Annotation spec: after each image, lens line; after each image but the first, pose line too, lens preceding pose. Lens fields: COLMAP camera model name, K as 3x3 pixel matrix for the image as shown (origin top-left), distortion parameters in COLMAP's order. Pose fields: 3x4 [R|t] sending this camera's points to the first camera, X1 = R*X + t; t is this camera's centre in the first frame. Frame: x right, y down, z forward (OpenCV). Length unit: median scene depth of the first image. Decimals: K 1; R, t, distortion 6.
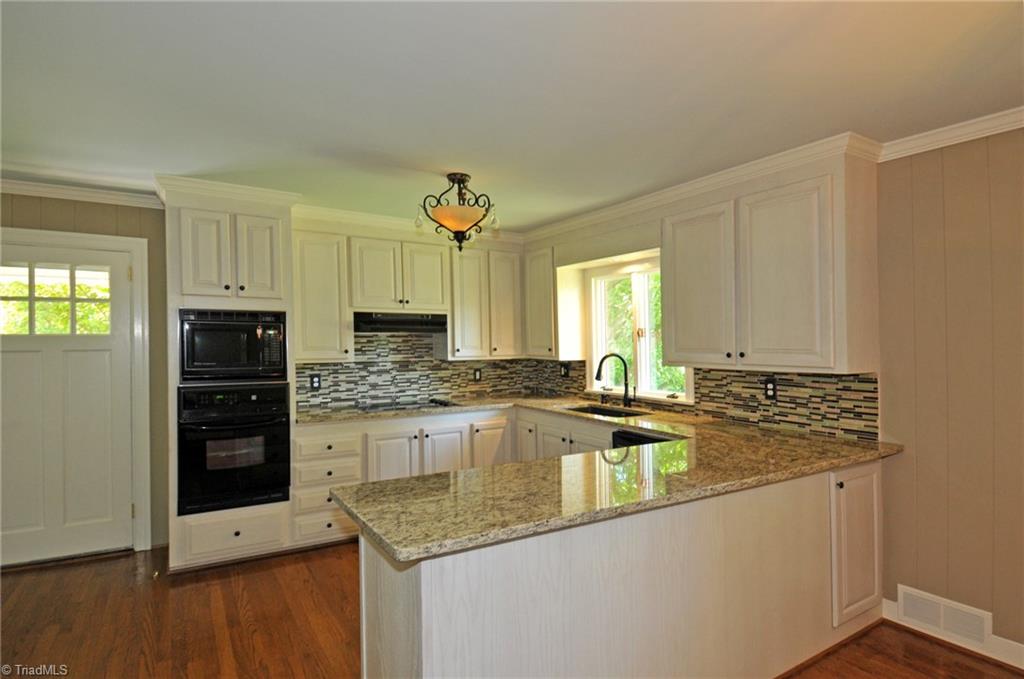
lens RADIAL K [[539.5, 0, 513.6], [0, 539.5, 343.3], [0, 0, 1]] dist [-0.000162, -0.003866]
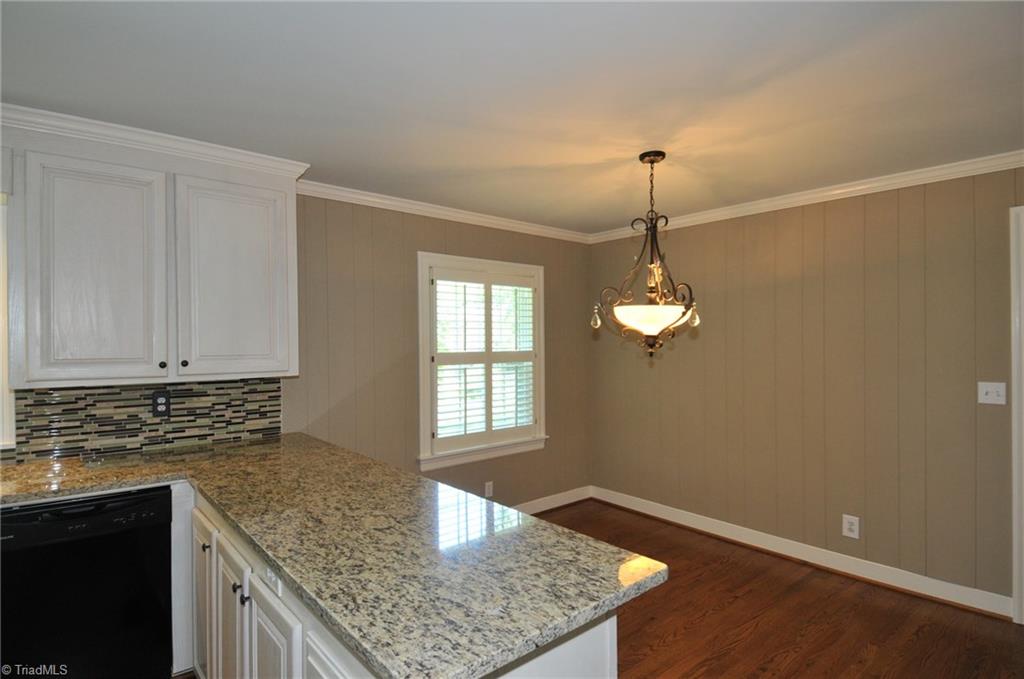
lens RADIAL K [[539.5, 0, 540.5], [0, 539.5, 332.8], [0, 0, 1]] dist [-0.000162, -0.003866]
pose [[-0.177321, 0.012856, 0.984069, -0.481036], [0.006417, 0.999909, -0.011906, -0.012854], [-0.984132, 0.004204, -0.177387, 0.588231]]
